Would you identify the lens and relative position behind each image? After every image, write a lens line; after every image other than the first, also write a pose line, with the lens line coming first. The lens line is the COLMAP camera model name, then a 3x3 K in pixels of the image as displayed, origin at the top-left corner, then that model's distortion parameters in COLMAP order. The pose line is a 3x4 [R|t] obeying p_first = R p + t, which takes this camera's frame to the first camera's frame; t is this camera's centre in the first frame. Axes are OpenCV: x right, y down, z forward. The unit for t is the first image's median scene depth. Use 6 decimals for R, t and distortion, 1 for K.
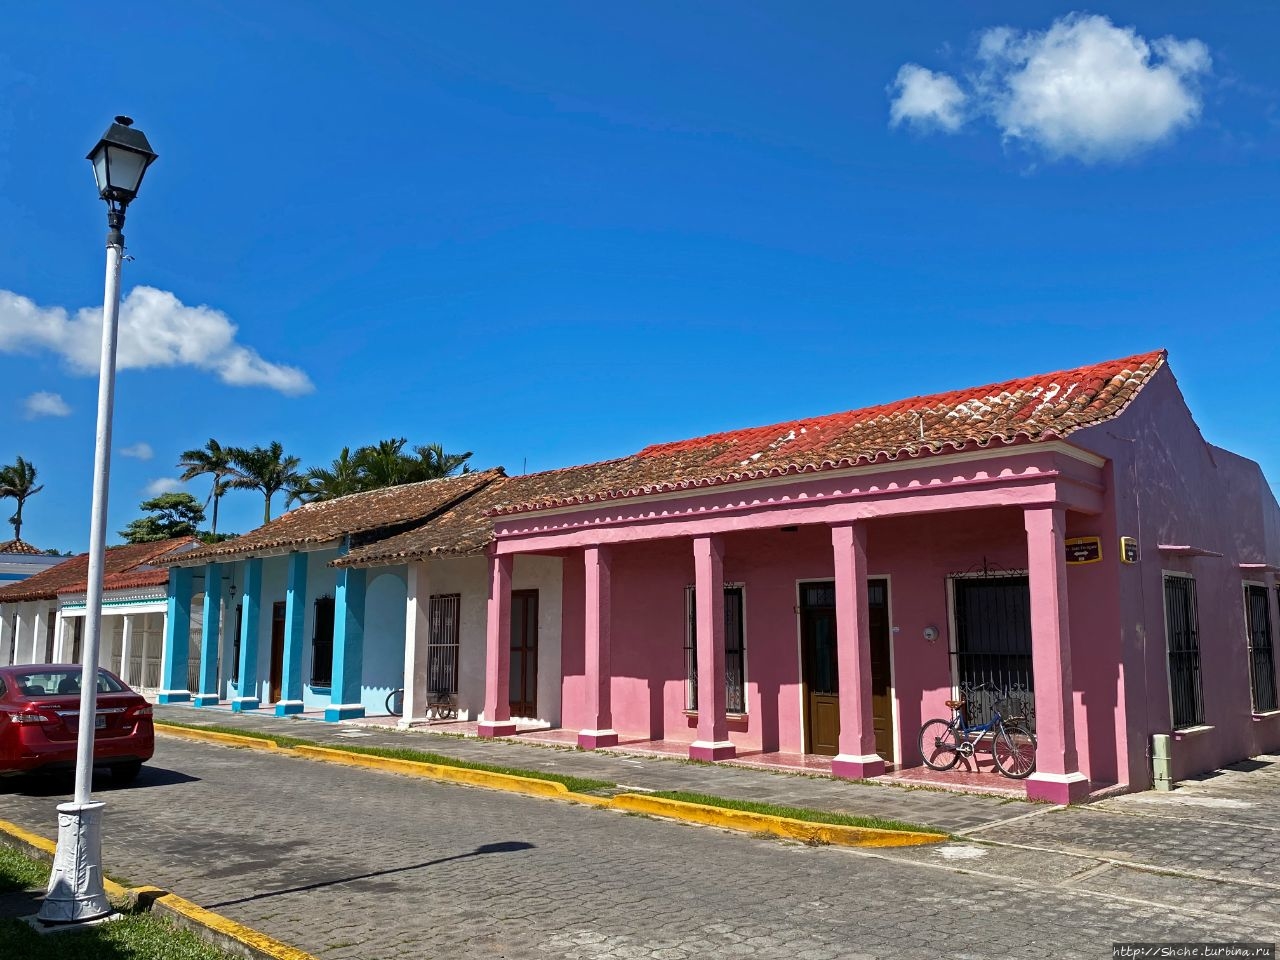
lens RADIAL K [[1031.3, 0, 640.0], [0, 1031.3, 480.0], [0, 0, 1]] dist [0.030746, -0.002637]
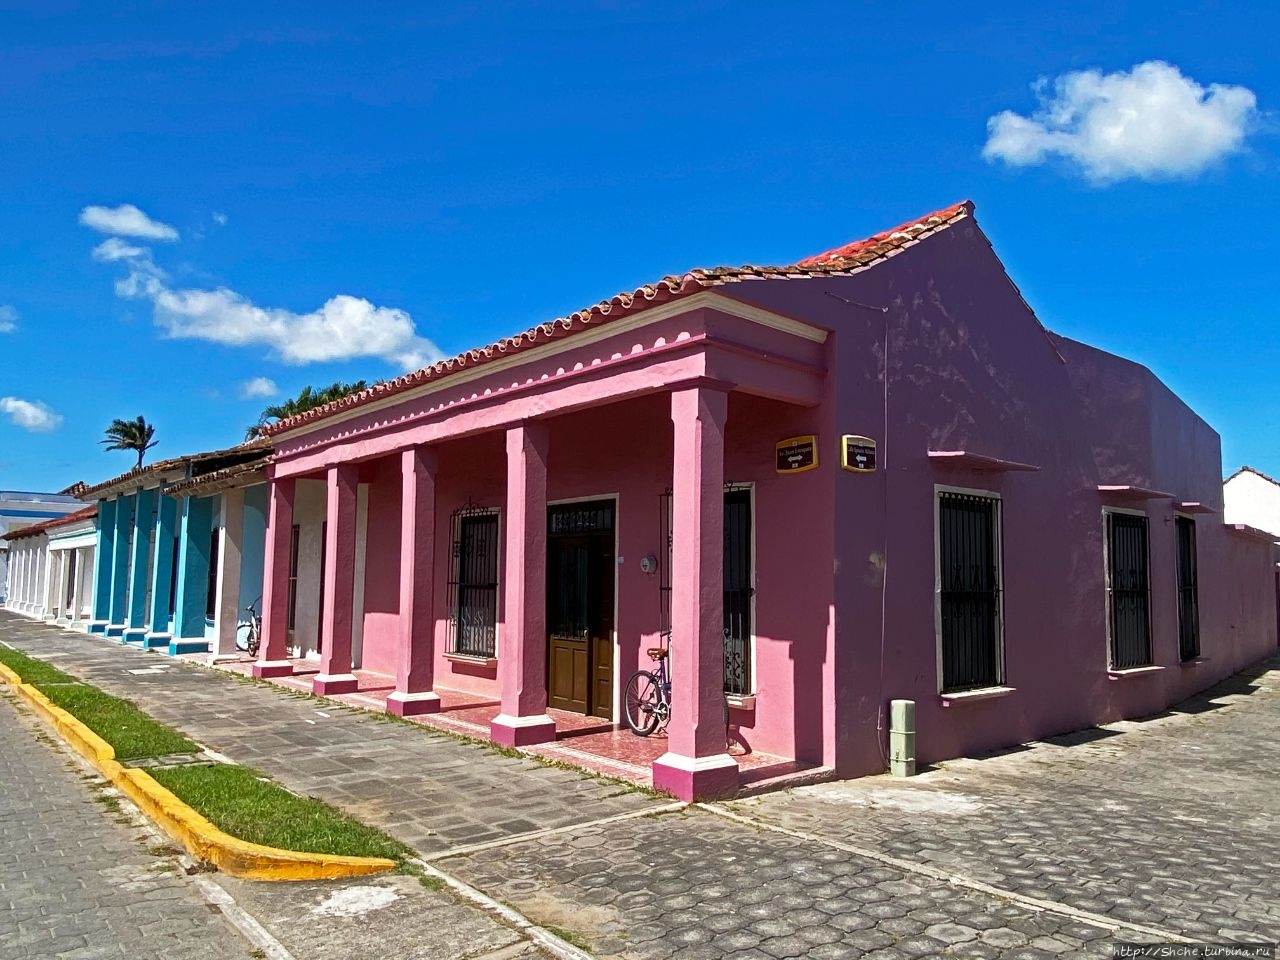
lens RADIAL K [[912.4, 0, 640.0], [0, 912.4, 480.0], [0, 0, 1]] dist [0.055868, -0.003471]
pose [[0.995303, 0.002243, -0.096780, 0.359425], [0.001920, 0.999077, 0.042904, 0.055028], [0.096787, -0.042889, 0.994381, 0.316460]]
